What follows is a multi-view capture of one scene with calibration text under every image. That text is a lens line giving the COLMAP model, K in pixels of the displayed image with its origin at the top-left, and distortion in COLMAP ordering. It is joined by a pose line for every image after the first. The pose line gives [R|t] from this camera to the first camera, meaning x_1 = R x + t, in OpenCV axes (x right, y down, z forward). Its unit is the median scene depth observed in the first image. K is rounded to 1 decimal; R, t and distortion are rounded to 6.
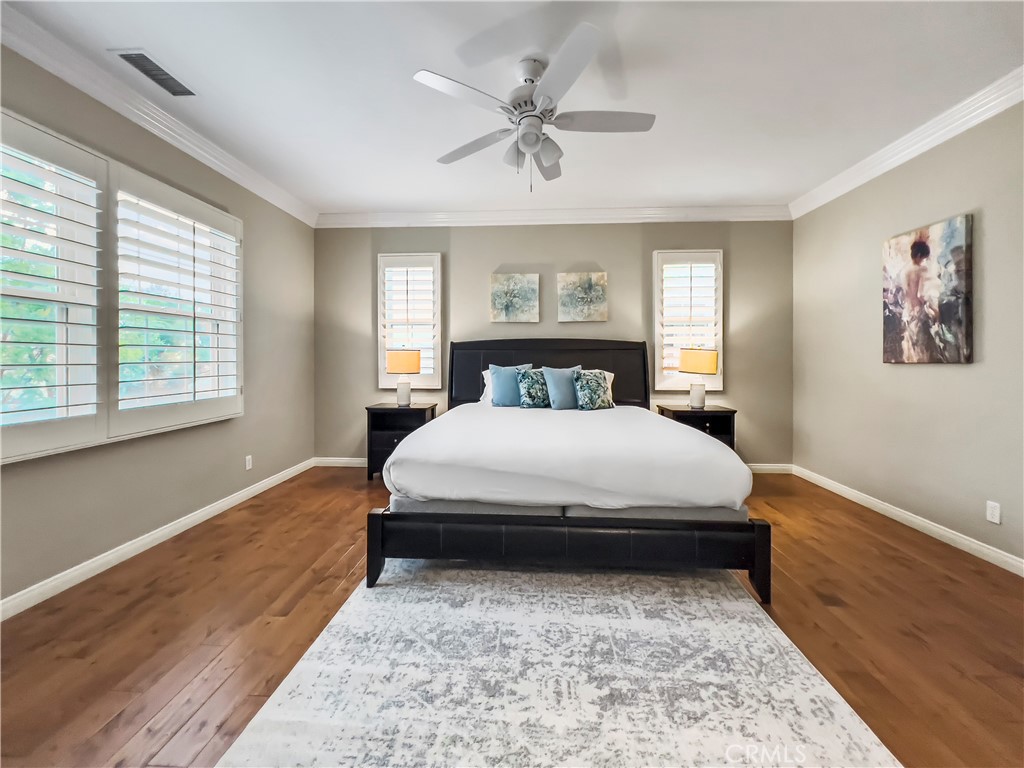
lens RADIAL K [[420.7, 0, 508.6], [0, 420.7, 358.2], [0, 0, 1]] dist [-0.002706, 0.000603]
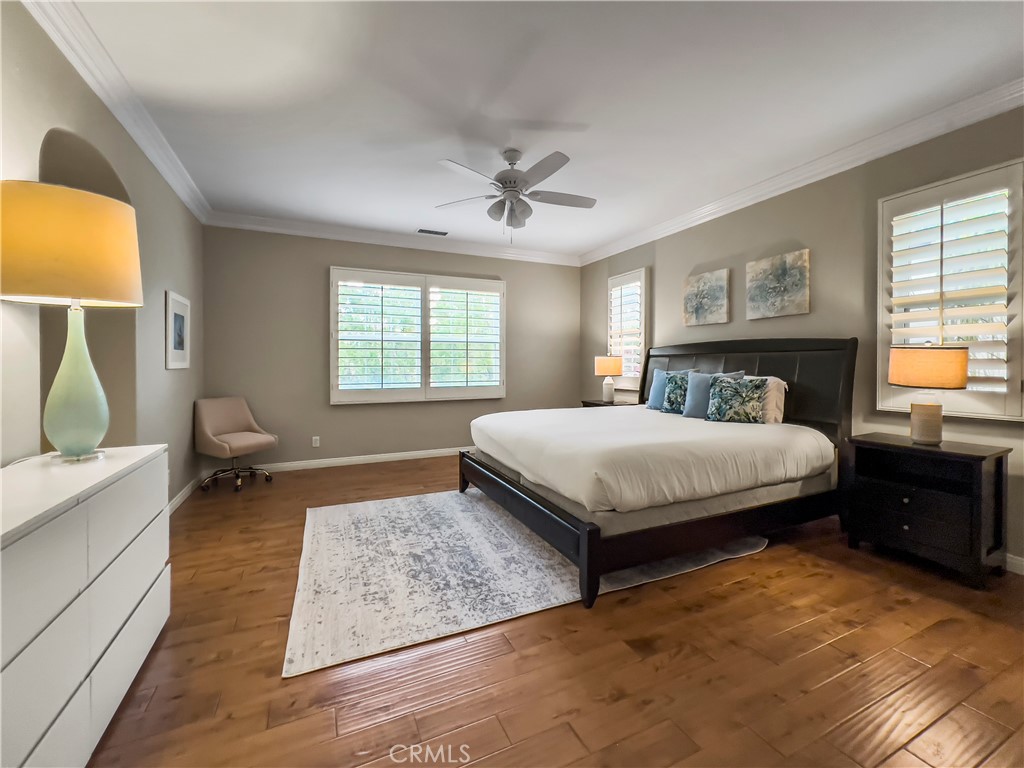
lens RADIAL K [[420.7, 0, 506.9], [0, 420.7, 366.0], [0, 0, 1]] dist [-0.002706, 0.000603]
pose [[0.467818, 0.003489, -0.883818, 1.209069], [0.001785, 0.999986, 0.004892, 0.003646], [0.883823, -0.003867, 0.467805, 0.315135]]
